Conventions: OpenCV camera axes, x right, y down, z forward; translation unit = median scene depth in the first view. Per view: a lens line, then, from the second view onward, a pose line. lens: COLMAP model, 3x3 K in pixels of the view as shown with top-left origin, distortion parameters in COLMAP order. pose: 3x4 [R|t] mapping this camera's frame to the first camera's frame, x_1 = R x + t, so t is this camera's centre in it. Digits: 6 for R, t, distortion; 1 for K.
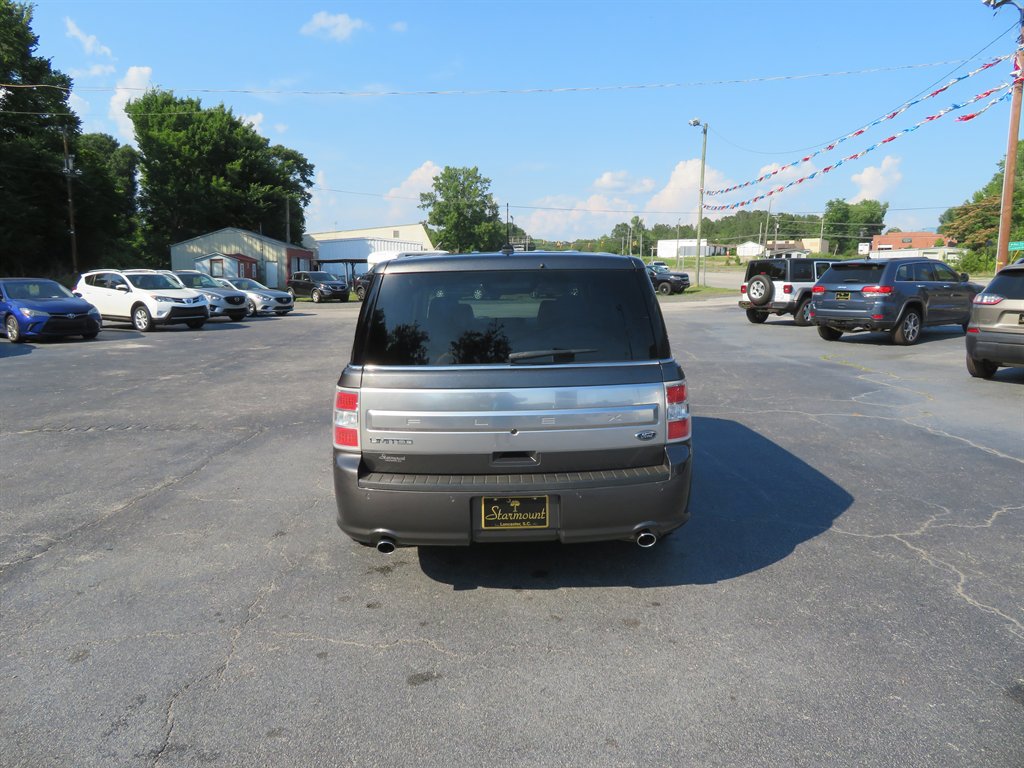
lens RADIAL K [[723.0, 0, 510.8], [0, 723.0, 384.1], [0, 0, 1]] dist [-0.003545, -0.008625]
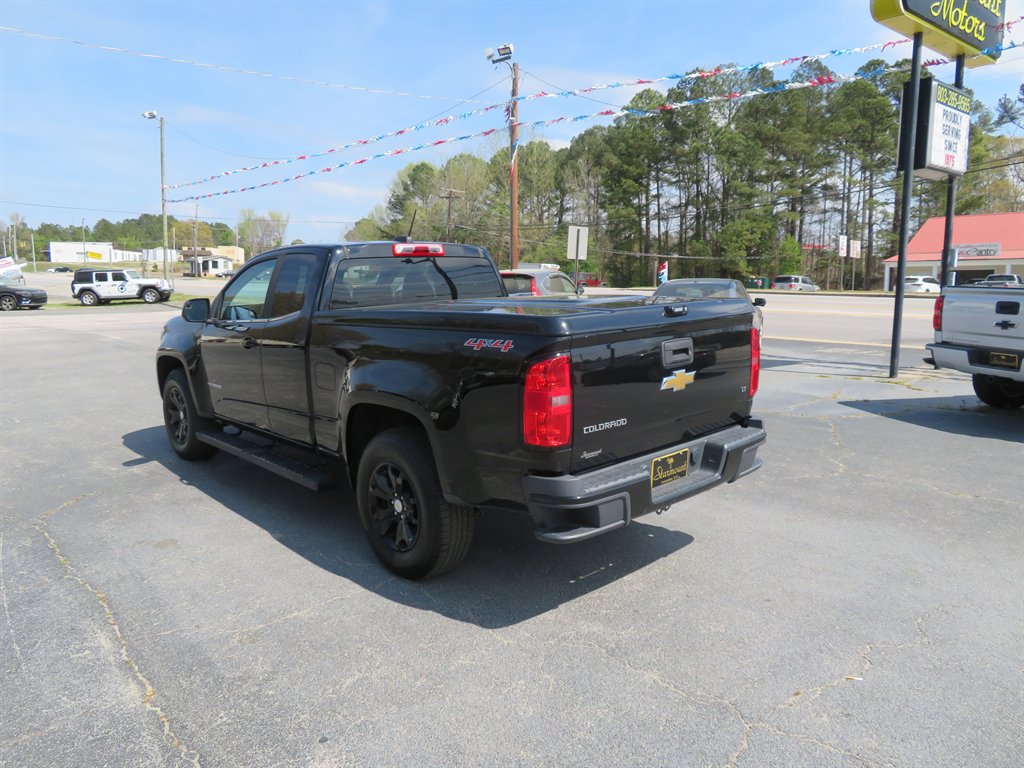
lens RADIAL K [[720.9, 0, 511.8], [0, 720.9, 380.3], [0, 0, 1]] dist [-0.002701, -0.004241]
pose [[0.714428, -0.093807, 0.693393, -0.062883], [0.103974, 0.994203, 0.027375, -0.004386], [-0.691941, 0.052538, 0.720040, 0.035719]]
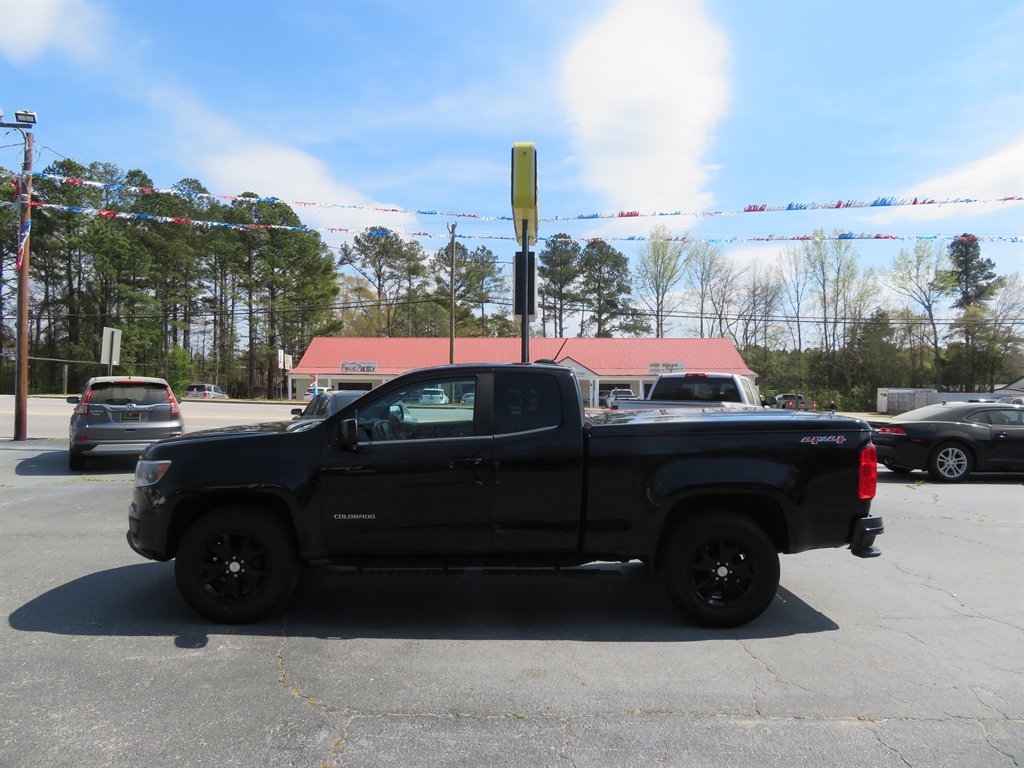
lens RADIAL K [[721.3, 0, 510.4], [0, 721.3, 383.7], [0, 0, 1]] dist [-0.000352, -0.013220]
pose [[-0.060694, 0.014238, 0.998055, -0.113189], [0.136697, 0.990596, -0.005819, -0.017531], [-0.988752, 0.136078, -0.062069, 0.119752]]
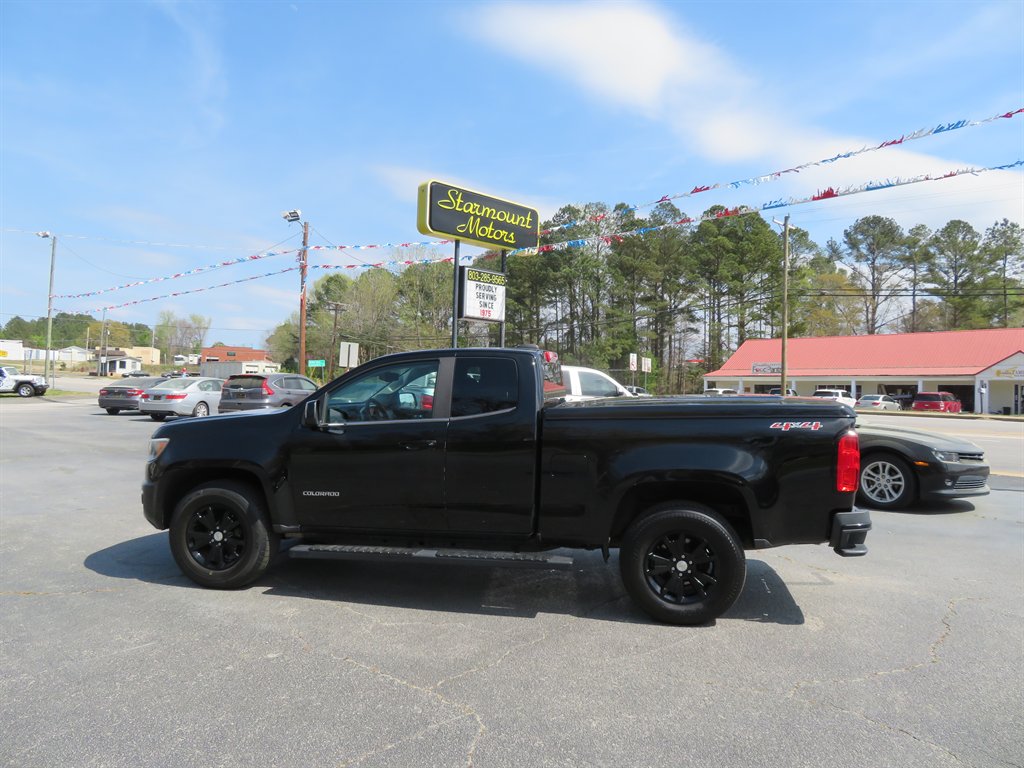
lens RADIAL K [[721.3, 0, 510.4], [0, 721.3, 383.7], [0, 0, 1]] dist [-0.000352, -0.013220]
pose [[0.647178, 0.021549, 0.762035, -0.076705], [0.092505, 0.989994, -0.106557, 0.021080], [-0.756706, 0.139453, 0.638709, -0.119135]]
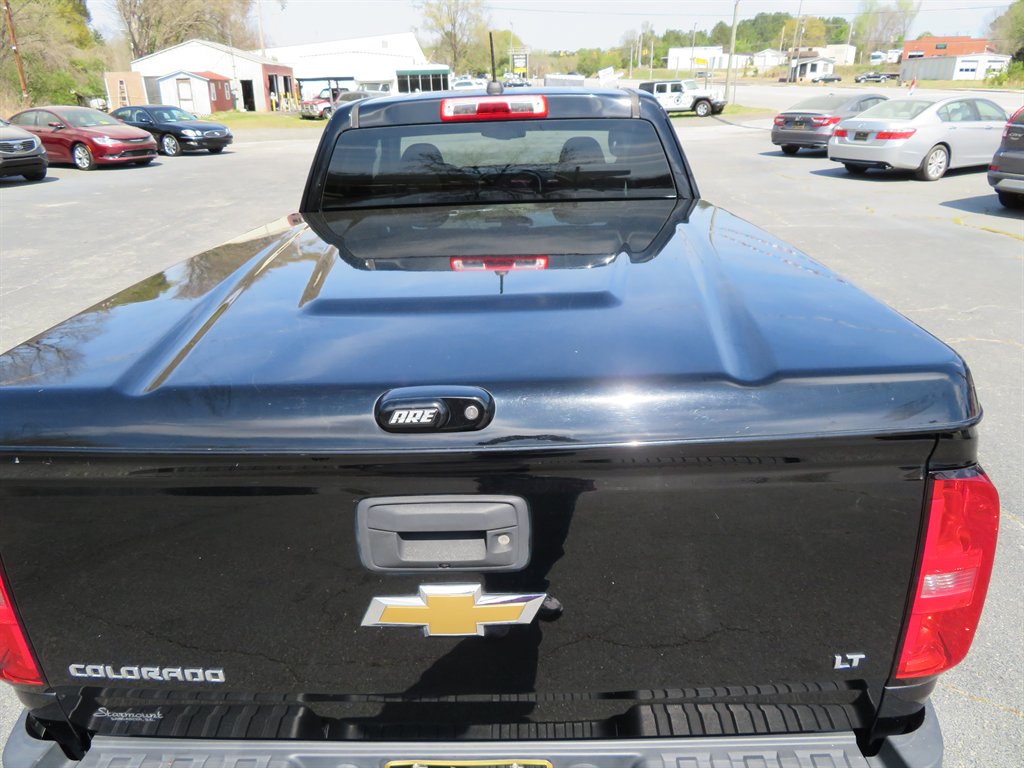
lens RADIAL K [[720.9, 0, 511.8], [0, 720.9, 380.3], [0, 0, 1]] dist [-0.002701, -0.004241]
pose [[0.999936, -0.011281, 0.000025, -0.007767], [0.010969, 0.972805, 0.231366, -0.012059], [-0.002634, -0.231351, 0.972867, 0.052397]]
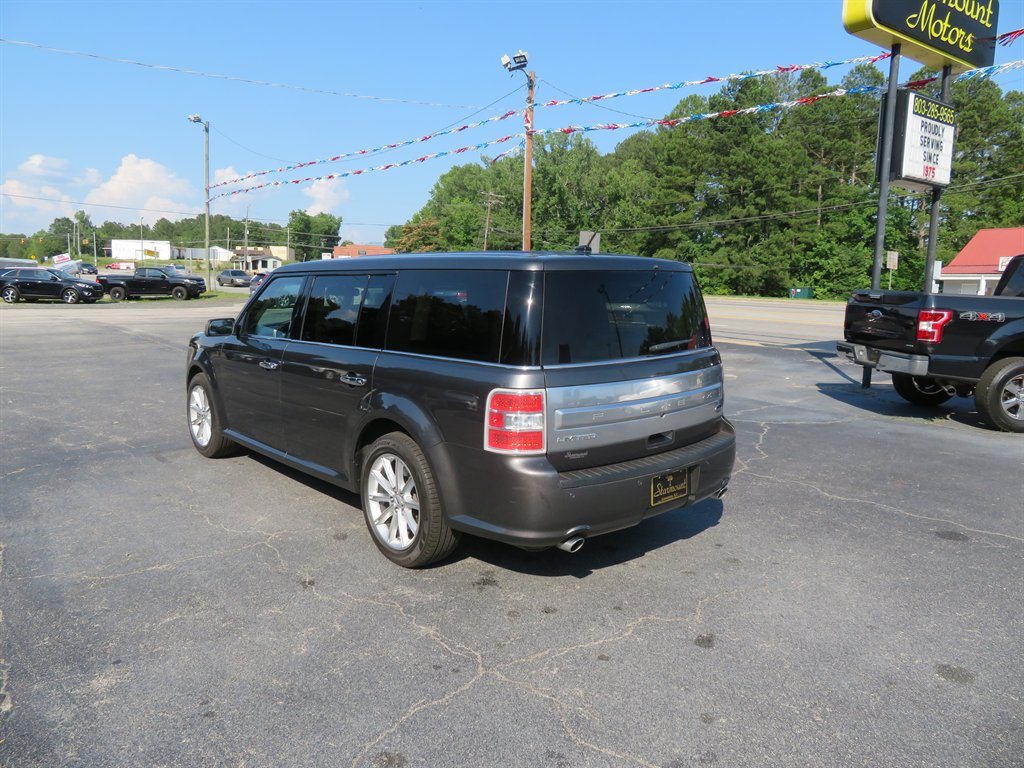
lens RADIAL K [[722.1, 0, 511.9], [0, 722.1, 382.1], [0, 0, 1]] dist [-0.006565, 0.000968]
pose [[0.758342, -0.069647, 0.648126, -0.053273], [0.076557, 0.996911, 0.017552, -0.001345], [-0.647346, 0.036308, 0.761331, 0.017779]]
